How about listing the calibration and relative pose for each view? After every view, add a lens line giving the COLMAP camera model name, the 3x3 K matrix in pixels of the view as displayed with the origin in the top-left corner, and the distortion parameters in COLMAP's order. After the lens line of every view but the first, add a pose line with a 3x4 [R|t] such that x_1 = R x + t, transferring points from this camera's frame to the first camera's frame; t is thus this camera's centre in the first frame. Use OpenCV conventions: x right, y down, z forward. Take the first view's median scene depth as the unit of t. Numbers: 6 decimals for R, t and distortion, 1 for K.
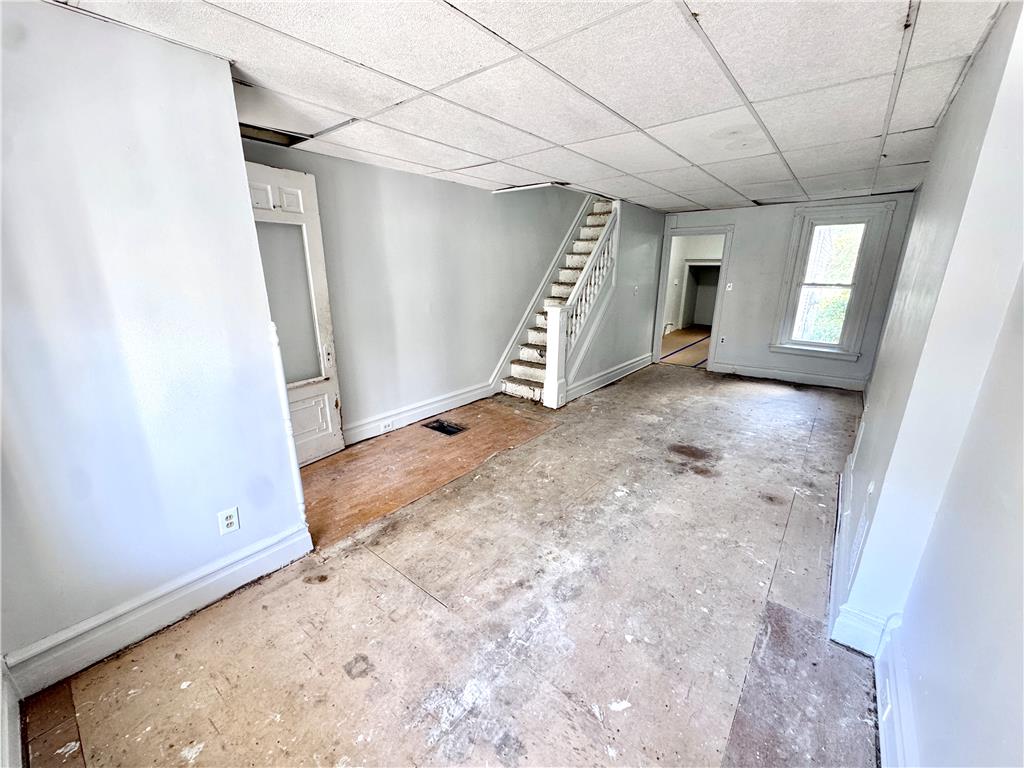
lens RADIAL K [[405.8, 0, 511.2], [0, 405.8, 382.8], [0, 0, 1]] dist [-0.006337, 0.000985]
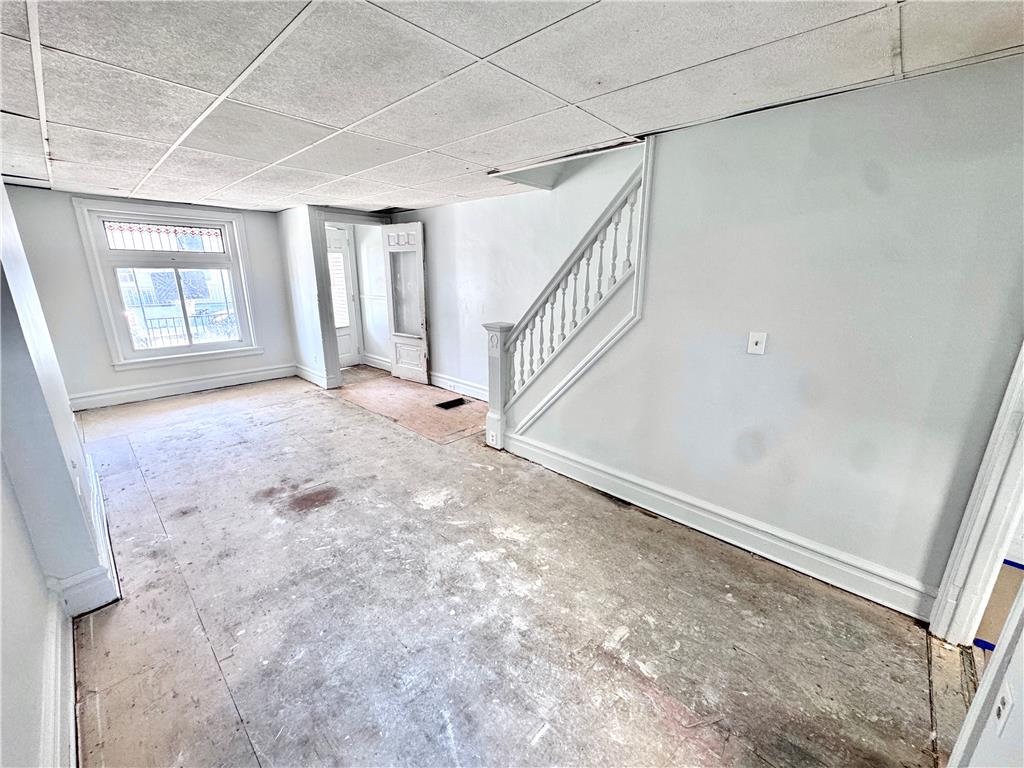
lens RADIAL K [[405.8, 0, 512.4], [0, 405.8, 385.3], [0, 0, 1]] dist [-0.006337, 0.000985]
pose [[-0.062226, 0.264271, -0.962439, 0.981897], [-0.285507, 0.919297, 0.270885, -0.322112], [0.956354, 0.291640, 0.018247, 1.120784]]
